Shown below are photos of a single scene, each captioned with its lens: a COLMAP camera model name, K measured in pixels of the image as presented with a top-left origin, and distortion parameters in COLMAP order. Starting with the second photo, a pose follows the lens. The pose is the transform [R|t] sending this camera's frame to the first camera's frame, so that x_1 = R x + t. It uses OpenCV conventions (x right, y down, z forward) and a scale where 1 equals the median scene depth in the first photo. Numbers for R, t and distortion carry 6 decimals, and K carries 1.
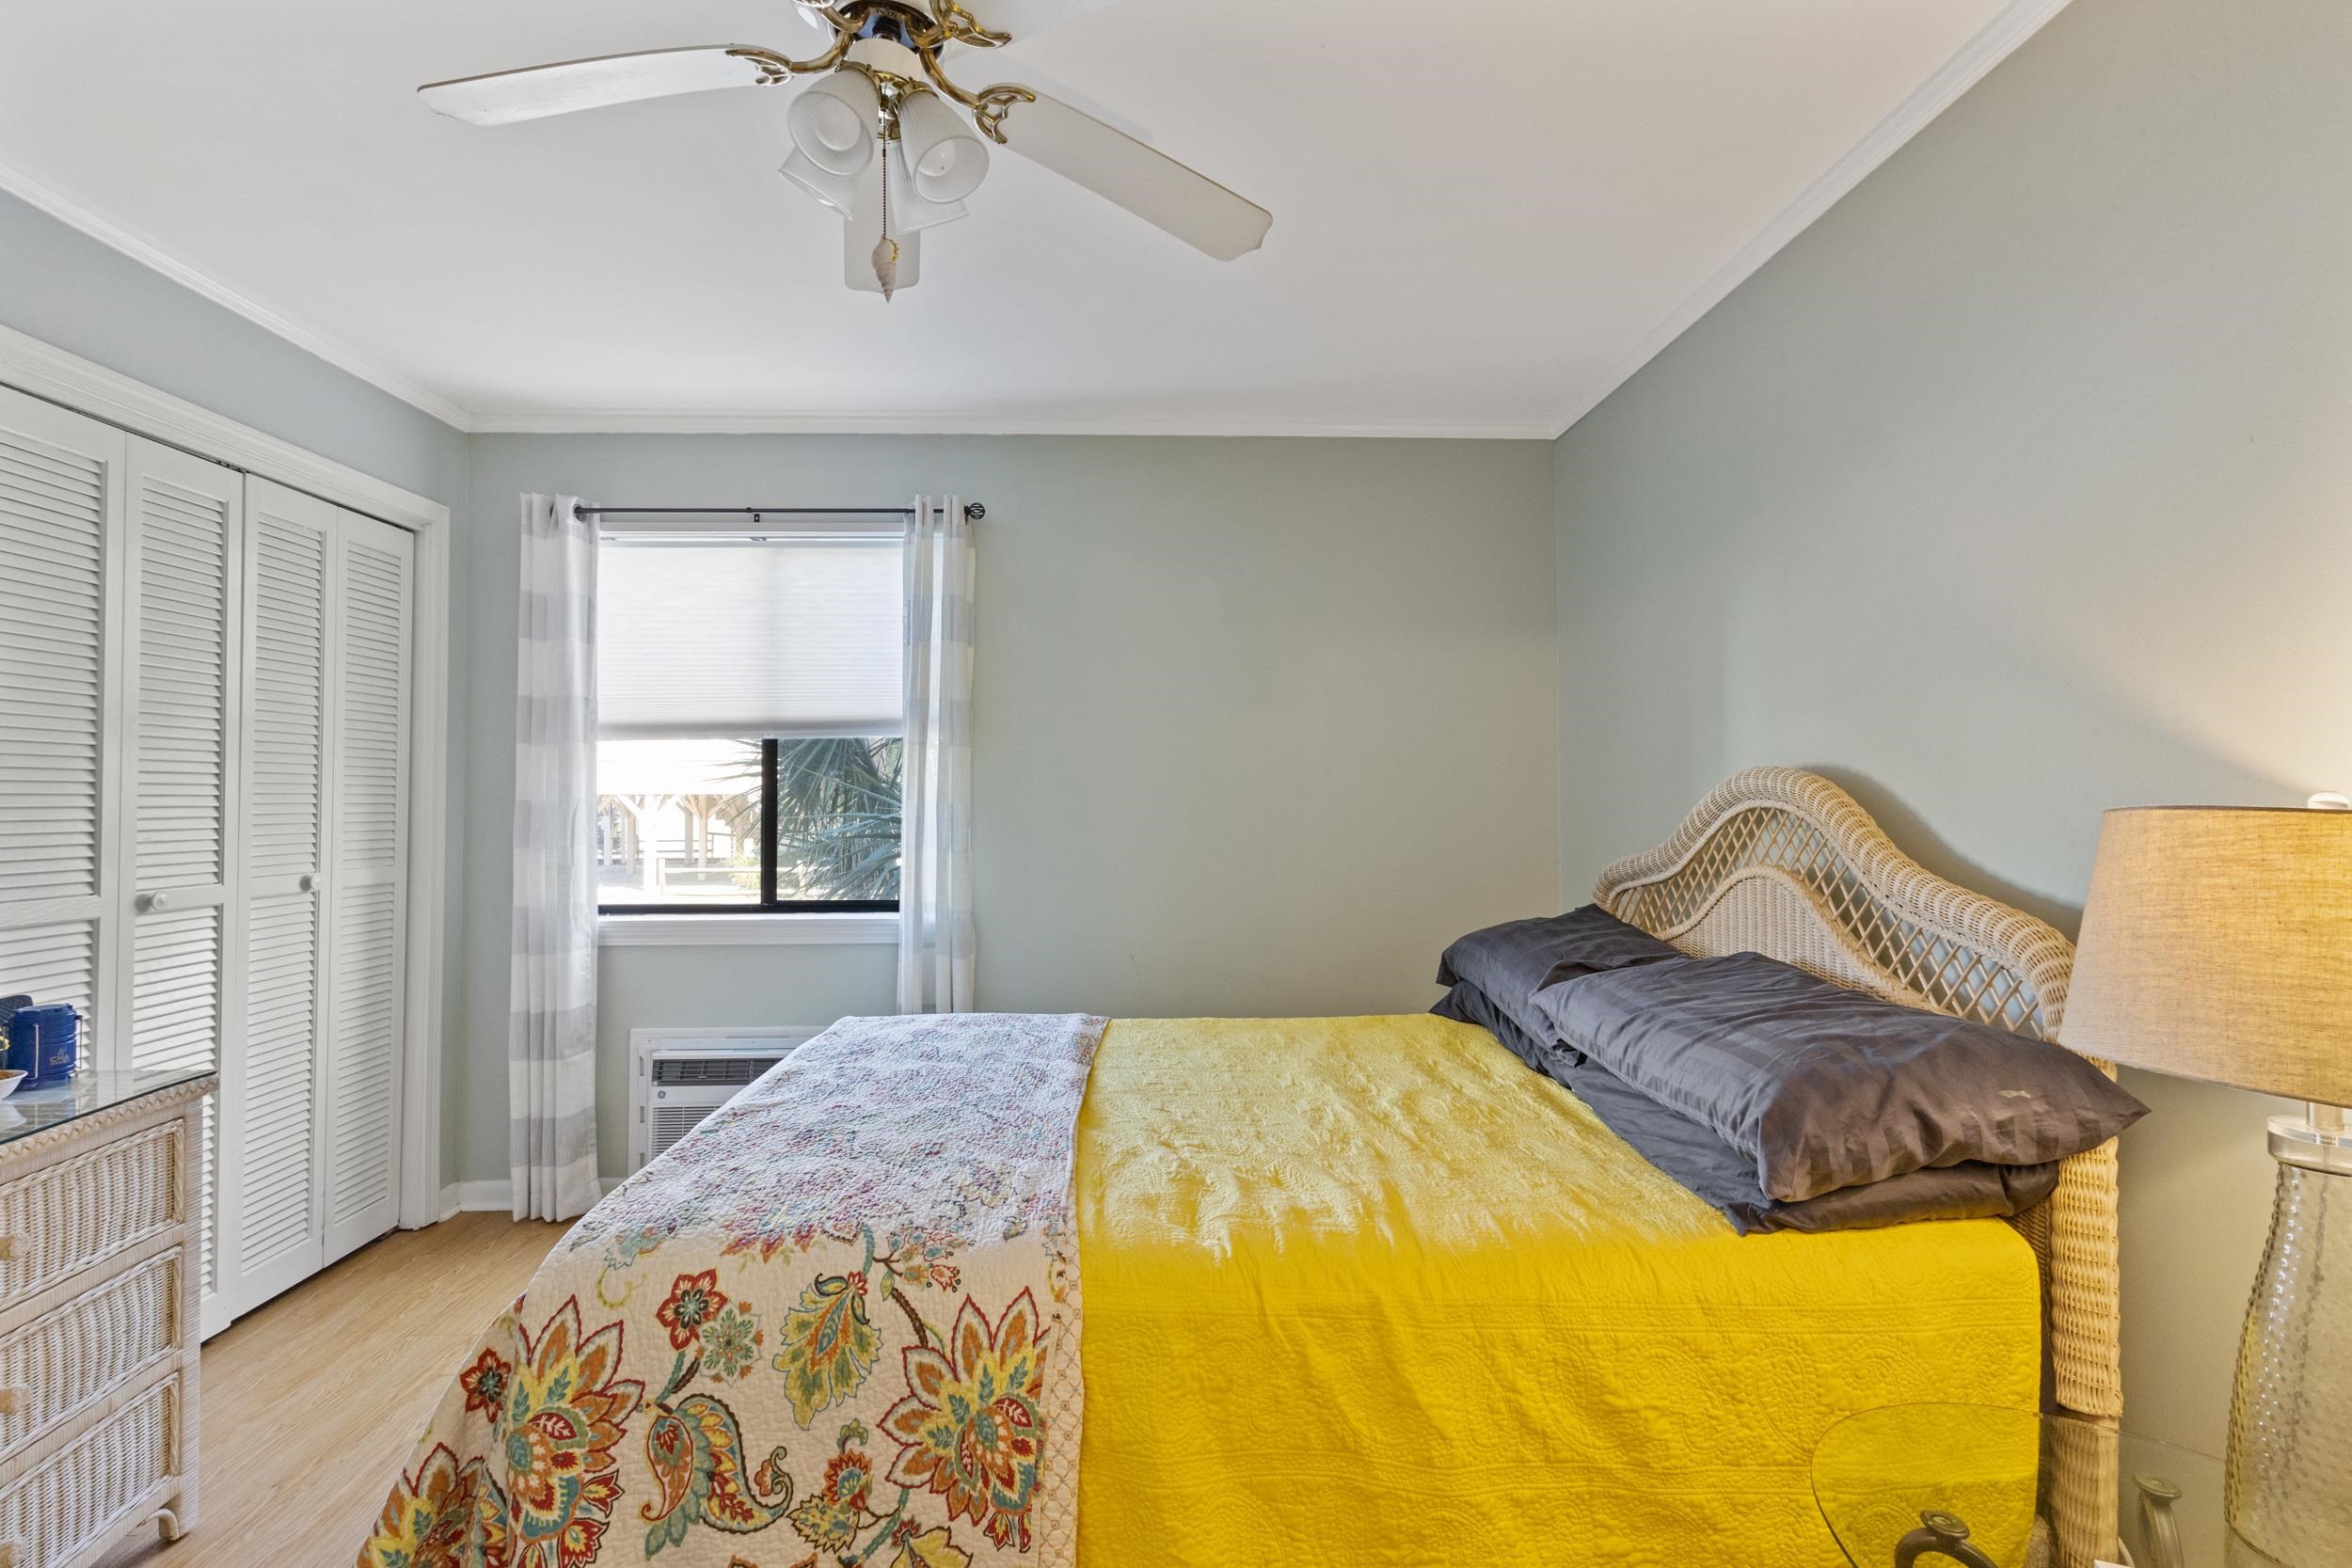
lens RADIAL K [[1101.7, 0, 1176.0], [0, 1101.7, 784.0], [0, 0, 1]] dist [0.002153, 0.007864]
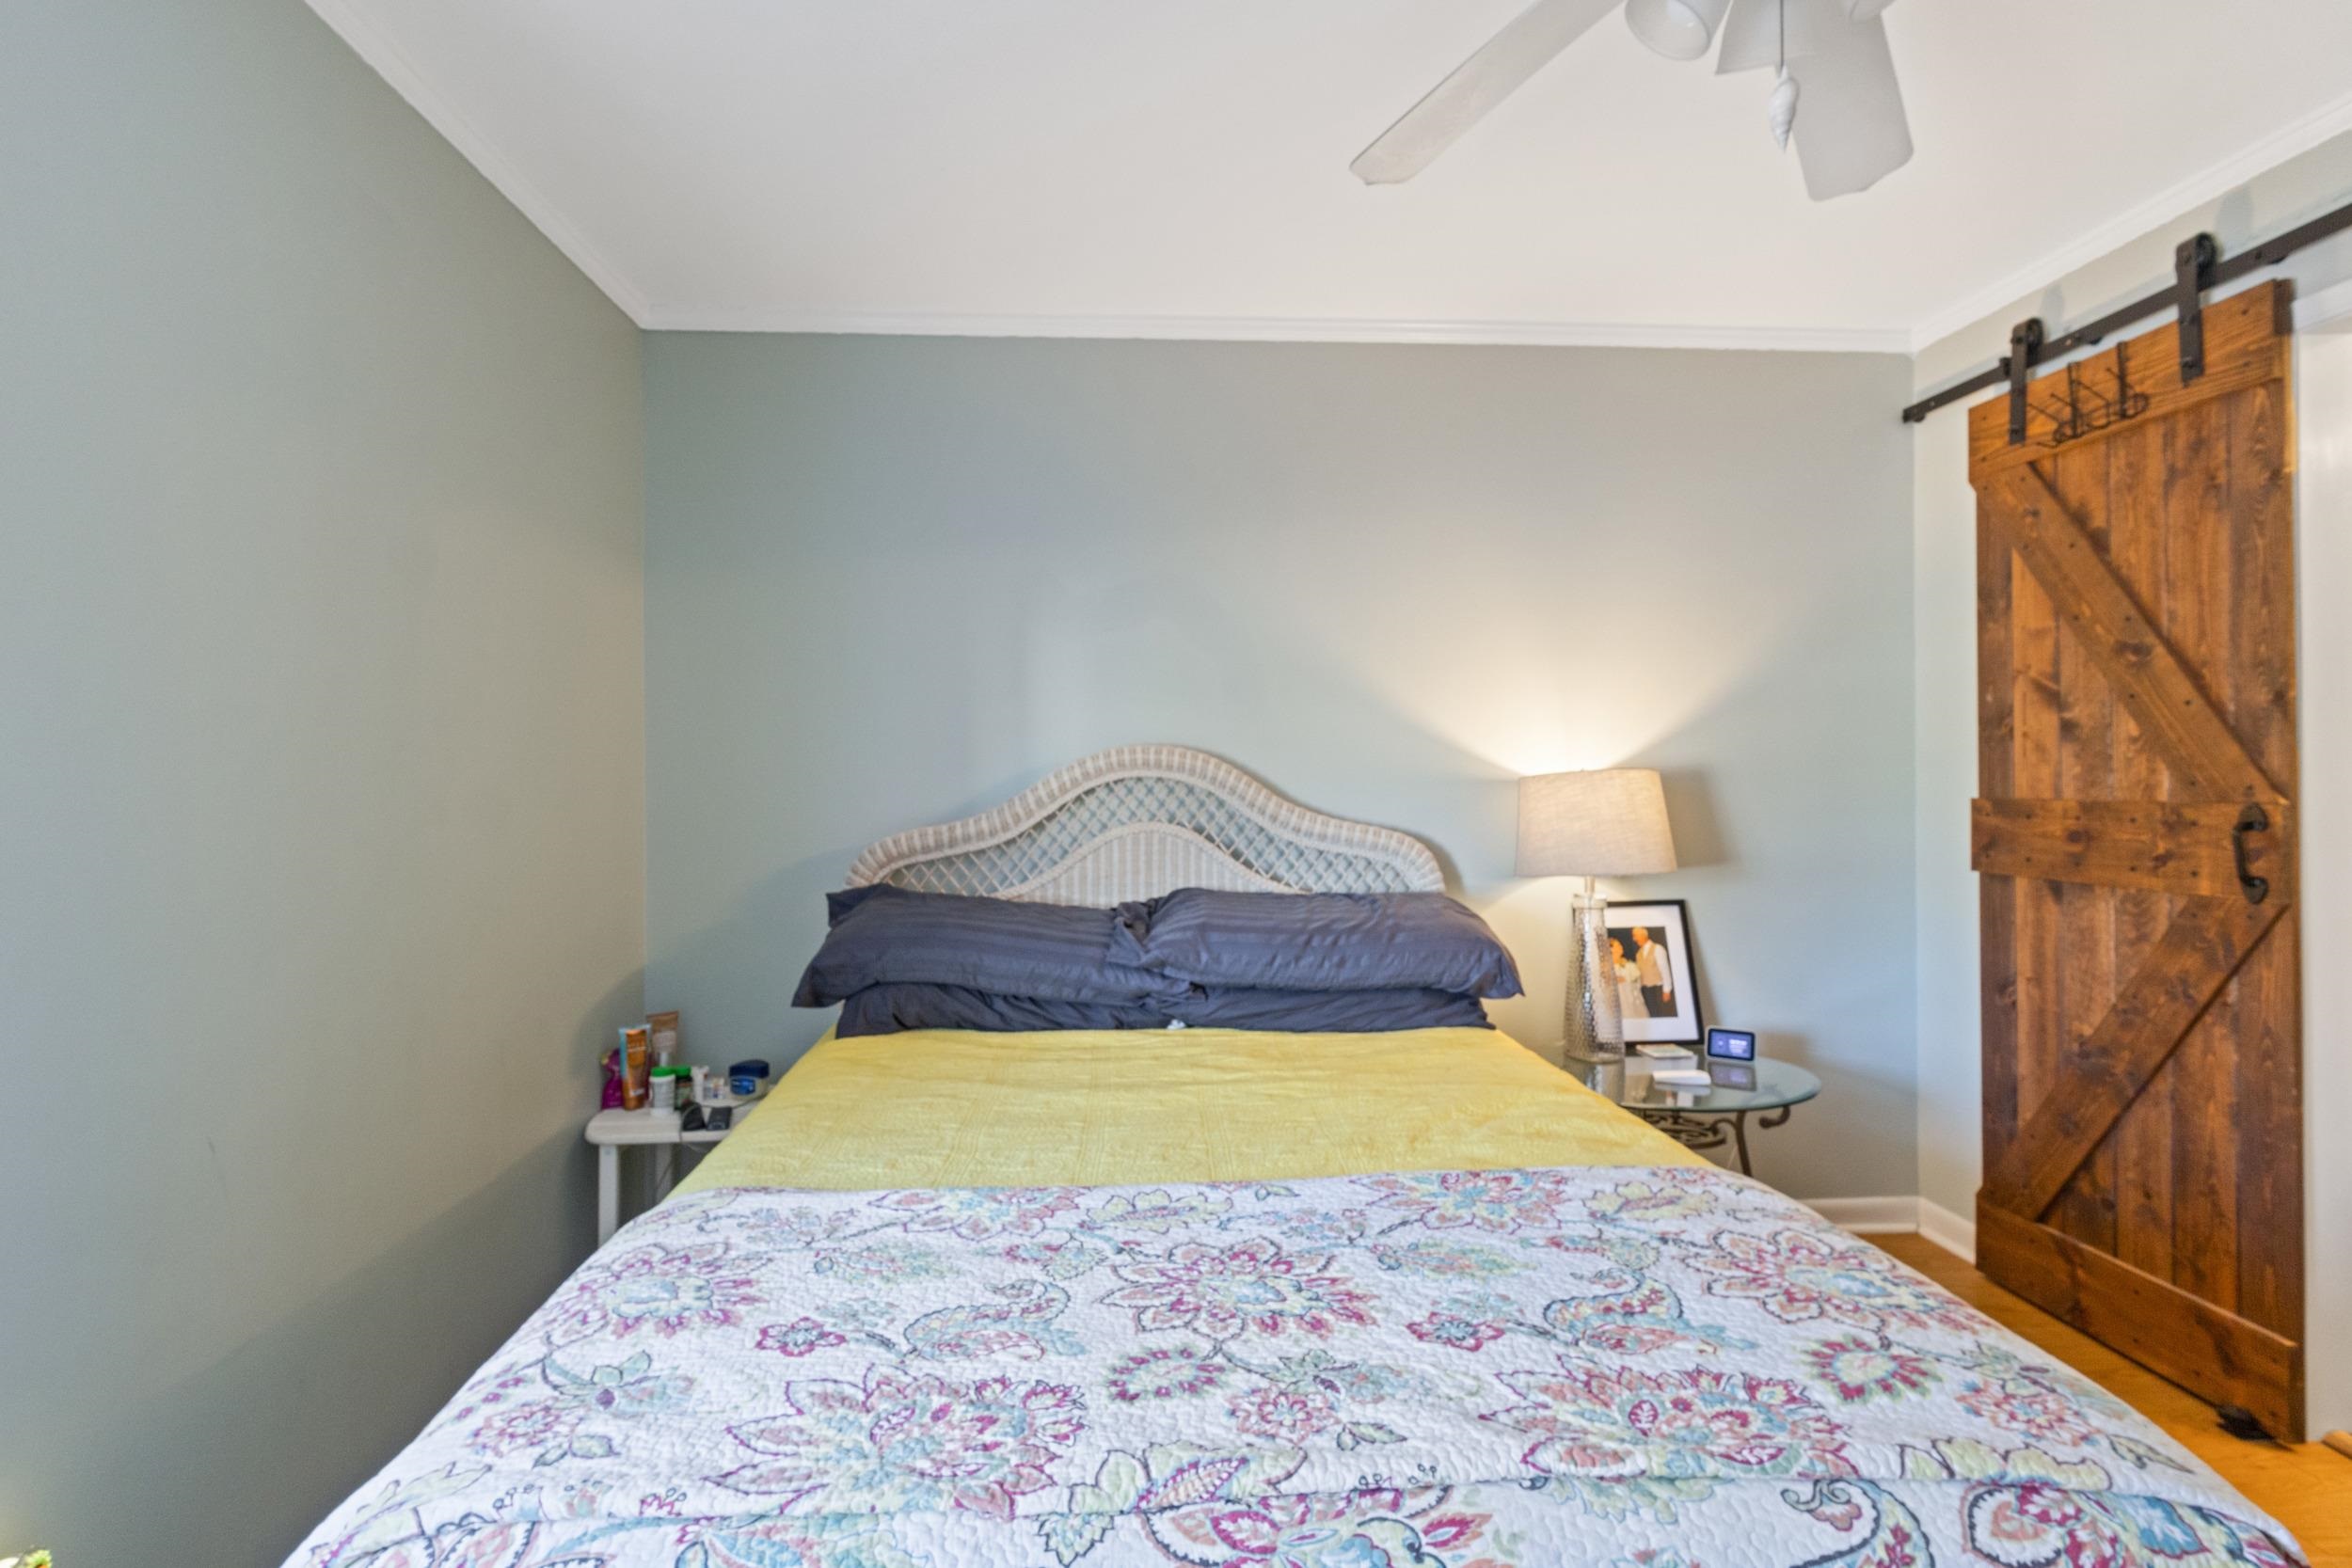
lens RADIAL K [[1078.0, 0, 1168.0], [0, 1078.0, 774.0], [0, 0, 1]] dist [0.002734, 0.001770]
pose [[-0.021206, 0.004388, 0.999766, -1.210522], [-0.006904, 0.999966, -0.004536, 0.038548], [-0.999751, -0.006999, -0.021175, 1.677479]]
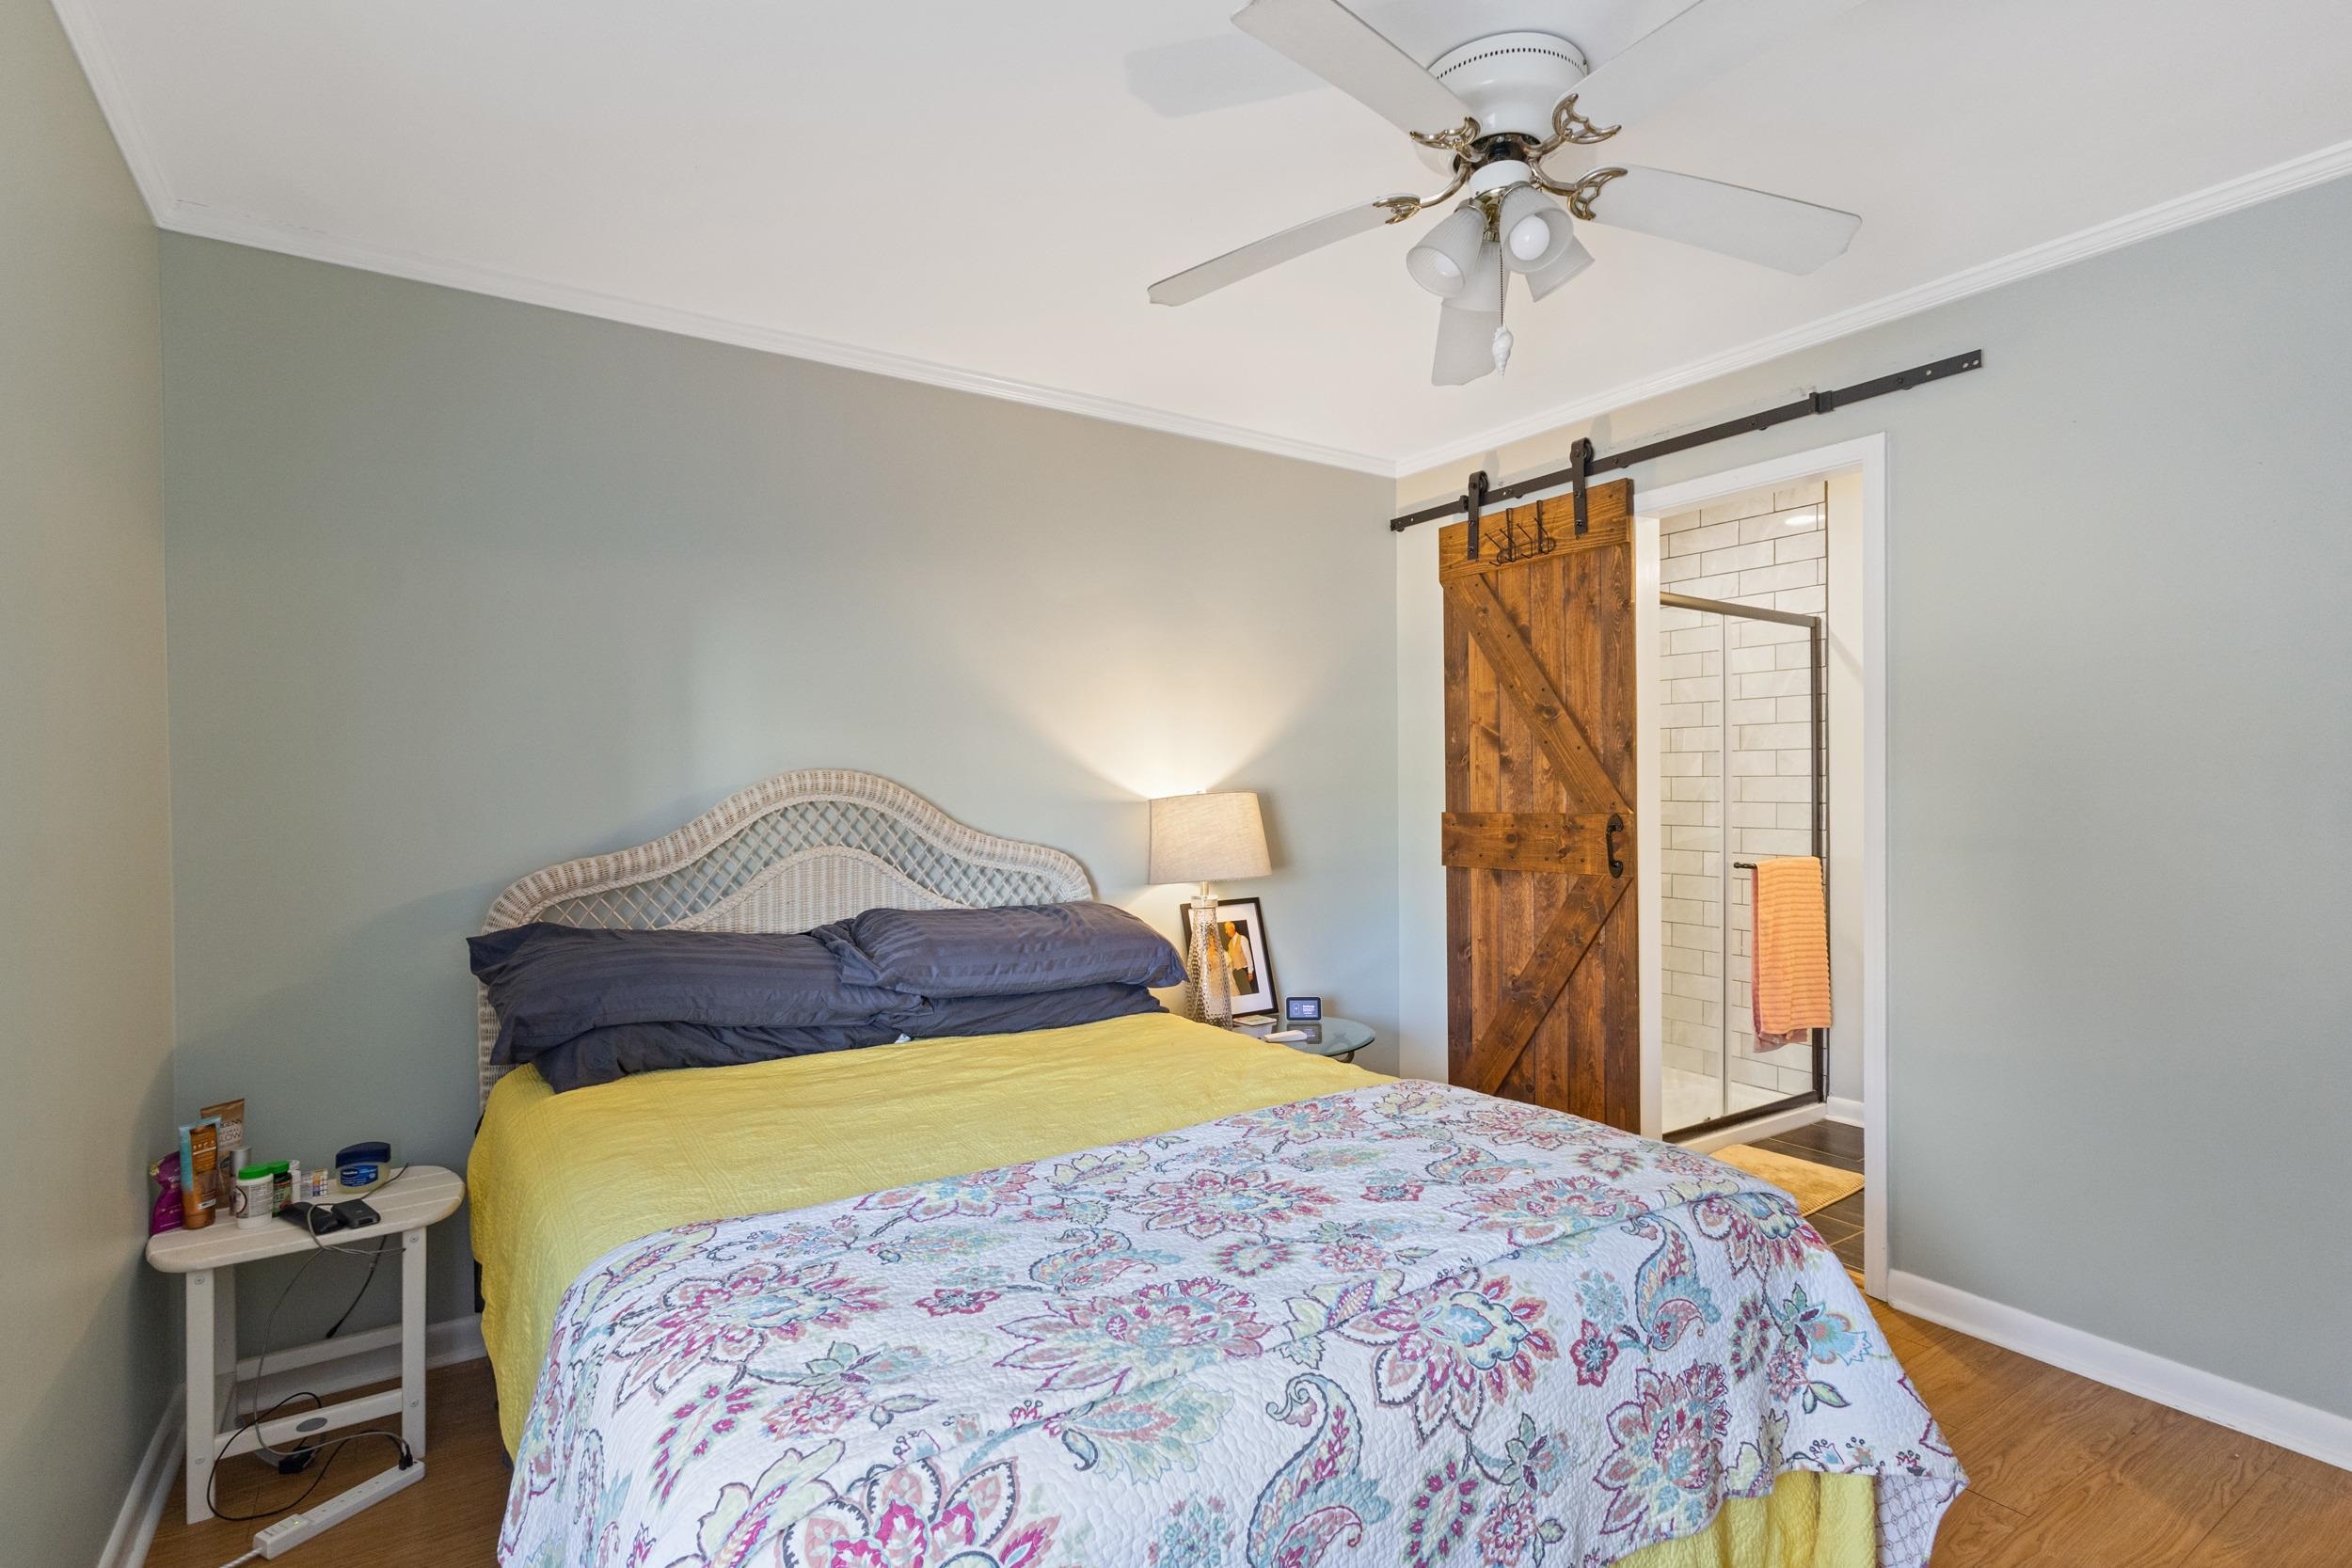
lens RADIAL K [[1100.2, 0, 1141.3], [0, 1100.2, 805.2], [0, 0, 1]] dist [0.000469, 0.000627]
pose [[-0.506399, -0.002780, 0.862295, -1.271102], [0.000109, 0.999995, 0.003288, 0.035990], [-0.862299, 0.001760, -0.506396, 2.235208]]
